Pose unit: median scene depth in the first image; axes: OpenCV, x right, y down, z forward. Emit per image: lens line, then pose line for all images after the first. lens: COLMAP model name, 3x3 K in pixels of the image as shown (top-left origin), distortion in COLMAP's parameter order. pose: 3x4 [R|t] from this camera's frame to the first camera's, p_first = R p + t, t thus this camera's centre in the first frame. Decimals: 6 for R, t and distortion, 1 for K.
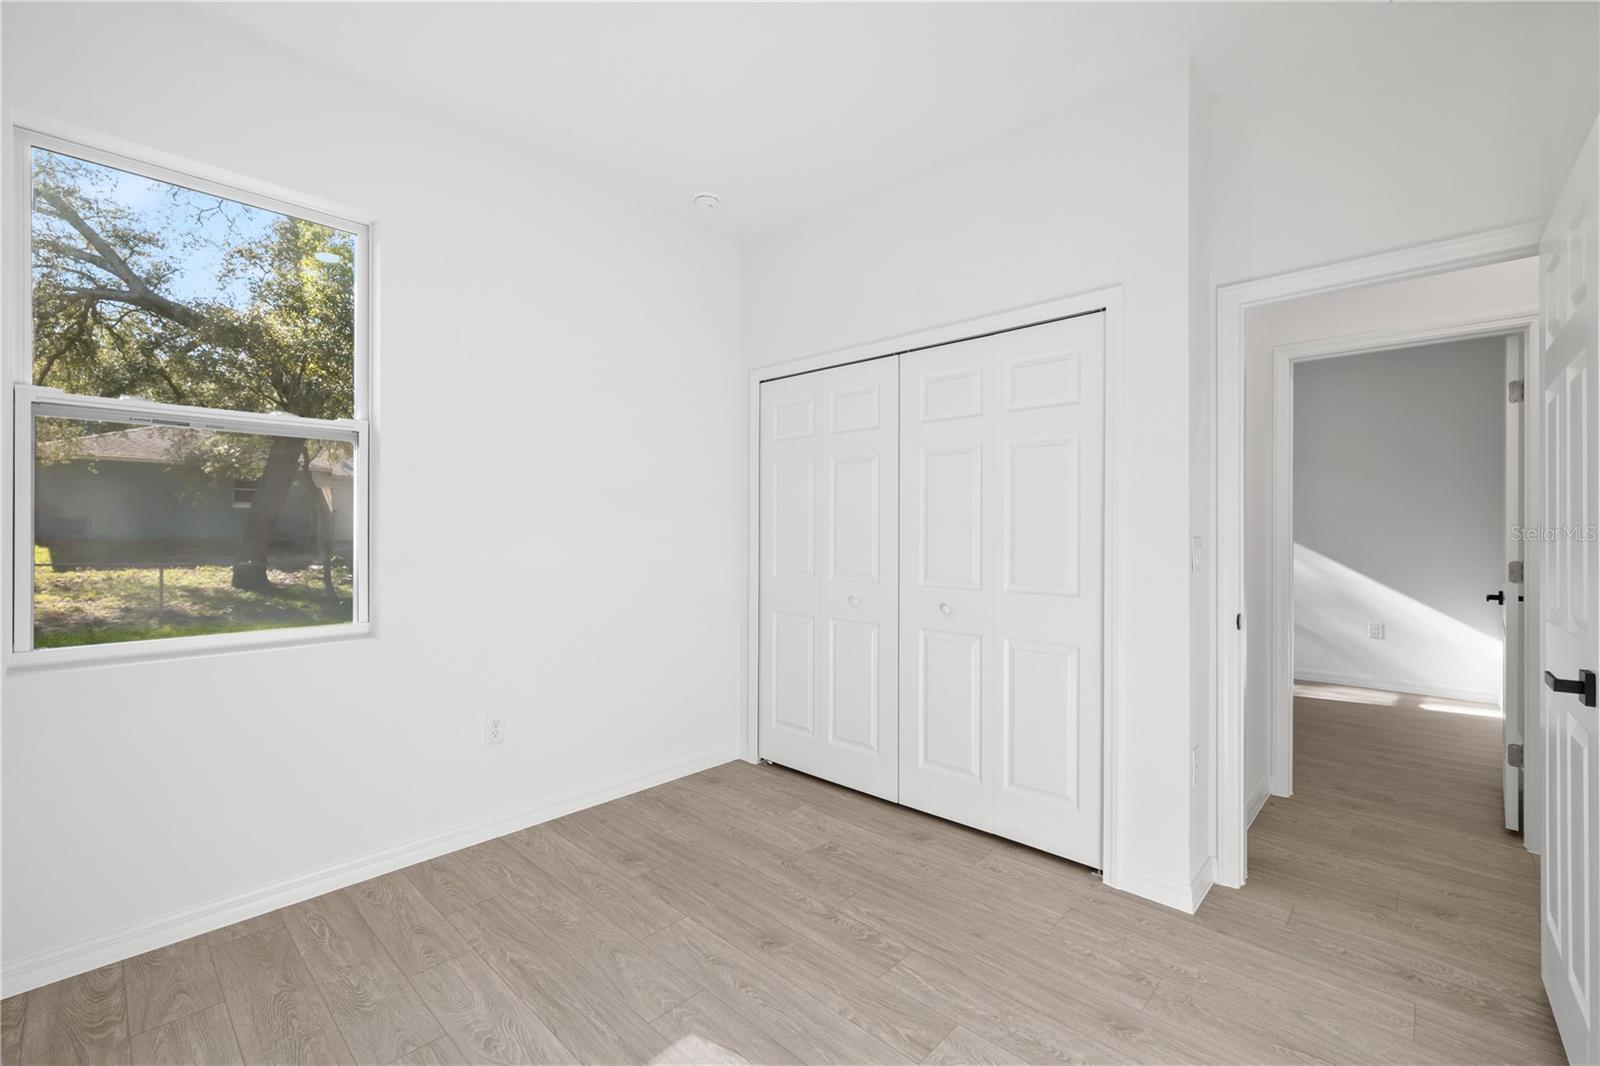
lens RADIAL K [[669.7, 0, 801.0], [0, 669.7, 540.8], [0, 0, 1]] dist [0.001497, 0.000105]
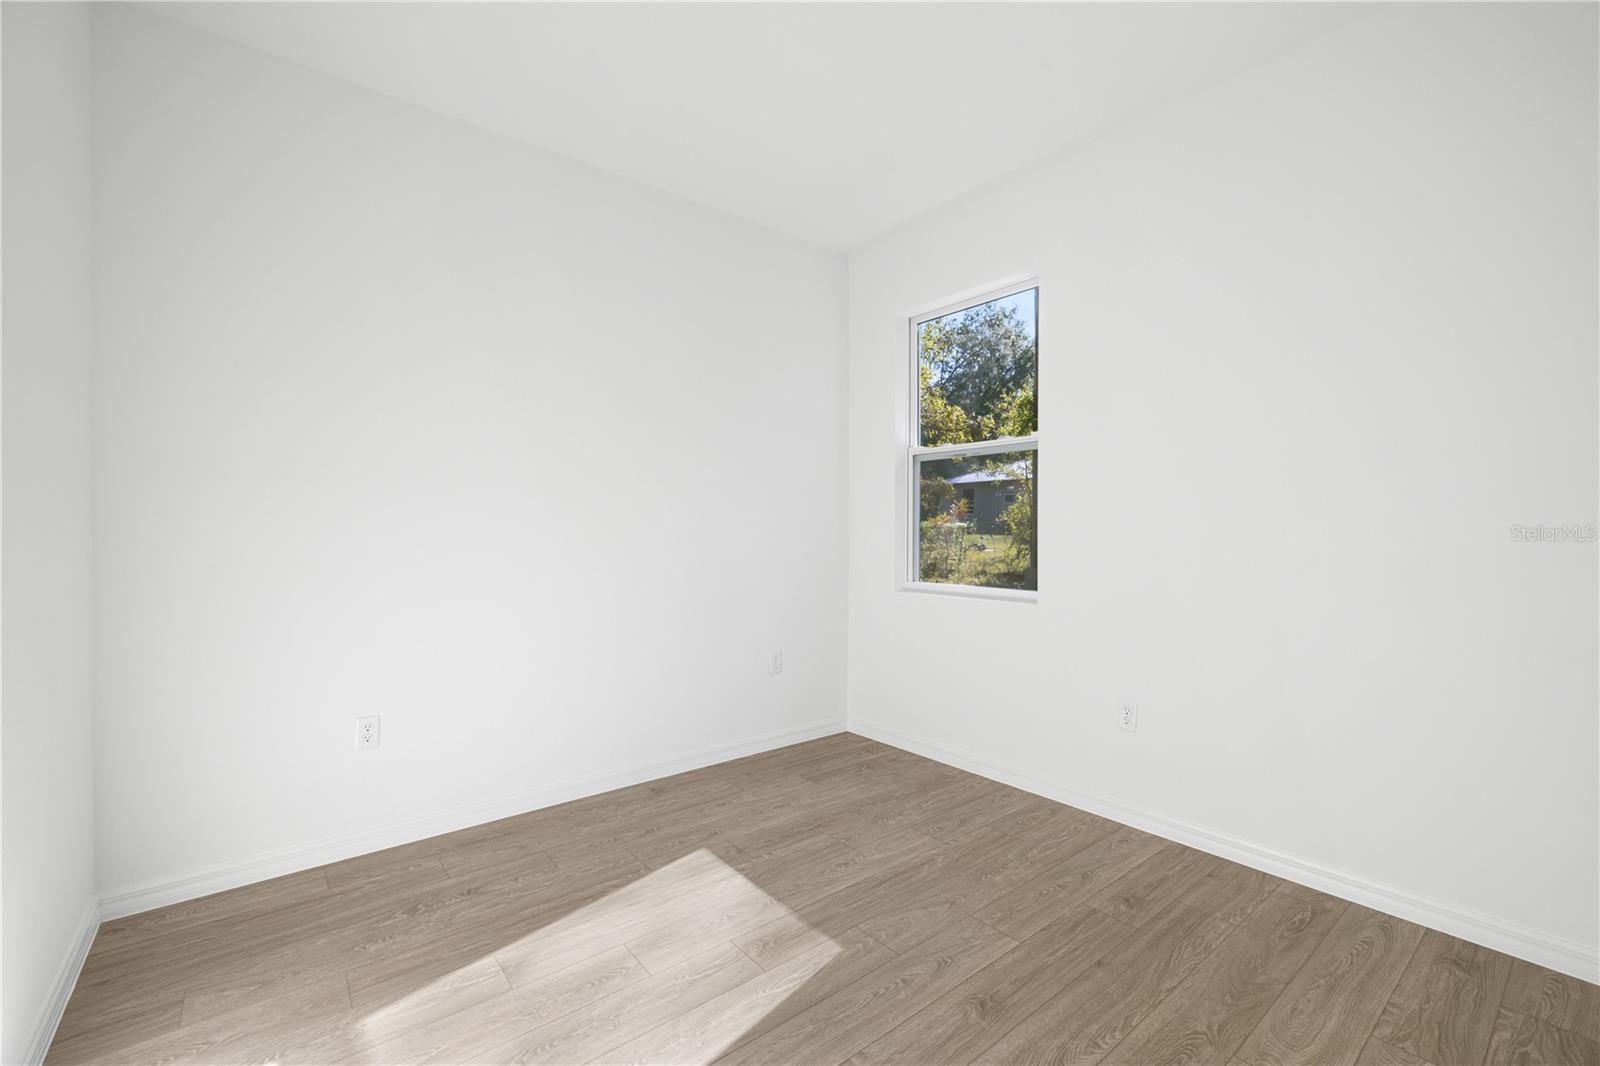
lens RADIAL K [[667.5, 0, 796.9], [0, 667.5, 529.7], [0, 0, 1]] dist [0.001371, -0.000181]
pose [[-0.143398, -0.008421, -0.989629, 0.690877], [-0.012775, 0.999896, -0.006657, 0.023605], [0.989583, 0.011688, -0.143491, 0.764392]]
